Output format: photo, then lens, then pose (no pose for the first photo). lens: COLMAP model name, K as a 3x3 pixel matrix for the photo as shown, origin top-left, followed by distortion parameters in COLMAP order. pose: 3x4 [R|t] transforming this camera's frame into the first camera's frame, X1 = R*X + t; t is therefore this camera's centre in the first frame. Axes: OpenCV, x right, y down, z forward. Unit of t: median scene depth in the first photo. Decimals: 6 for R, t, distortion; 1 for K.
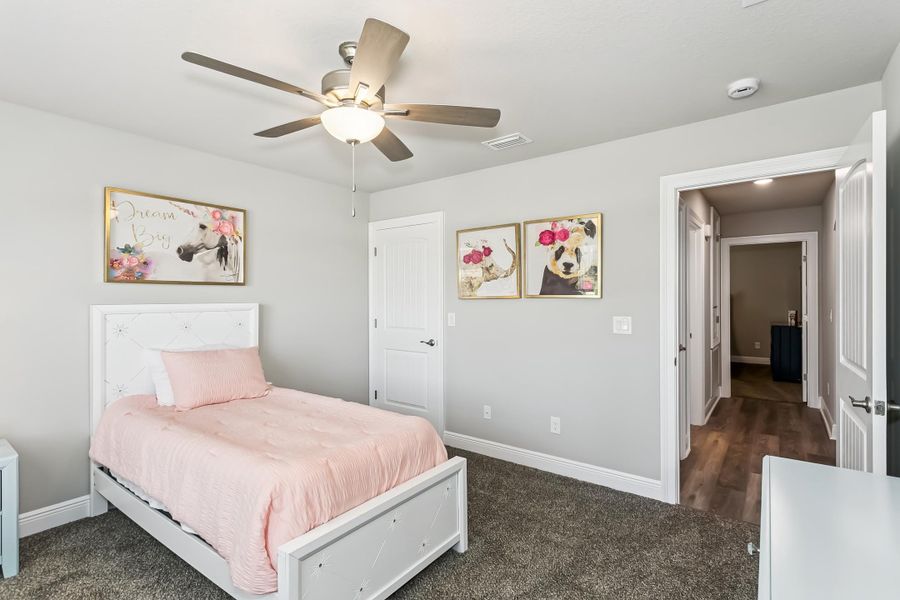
lens RADIAL K [[447.3, 0, 445.1], [0, 447.3, 298.2], [0, 0, 1]] dist [-0.001807, -0.000295]
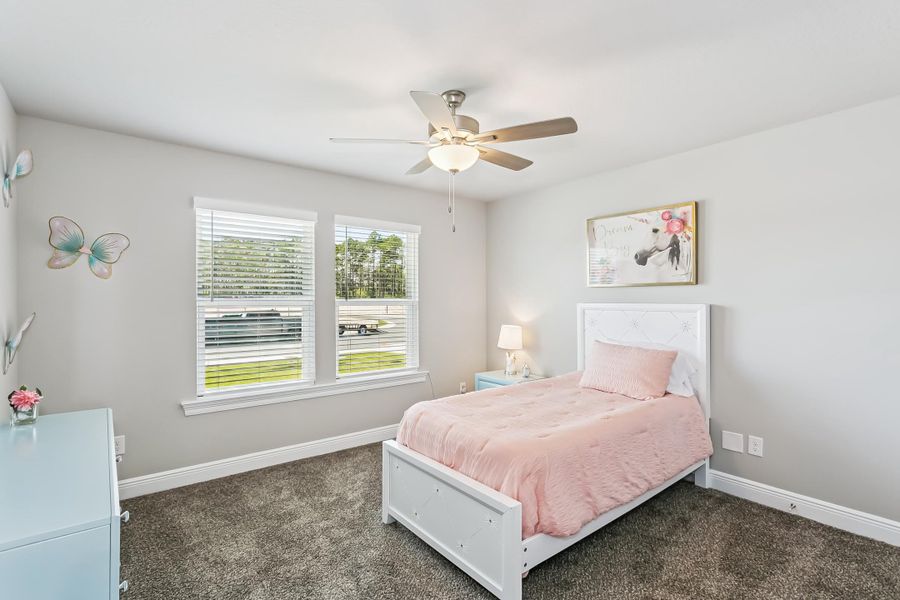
lens RADIAL K [[447.3, 0, 445.1], [0, 447.3, 298.2], [0, 0, 1]] dist [-0.001807, -0.000295]
pose [[-0.284945, 0.001436, -0.958543, 0.603426], [0.001366, 0.999998, 0.001092, -0.002588], [0.958543, -0.000999, -0.284946, 0.818084]]
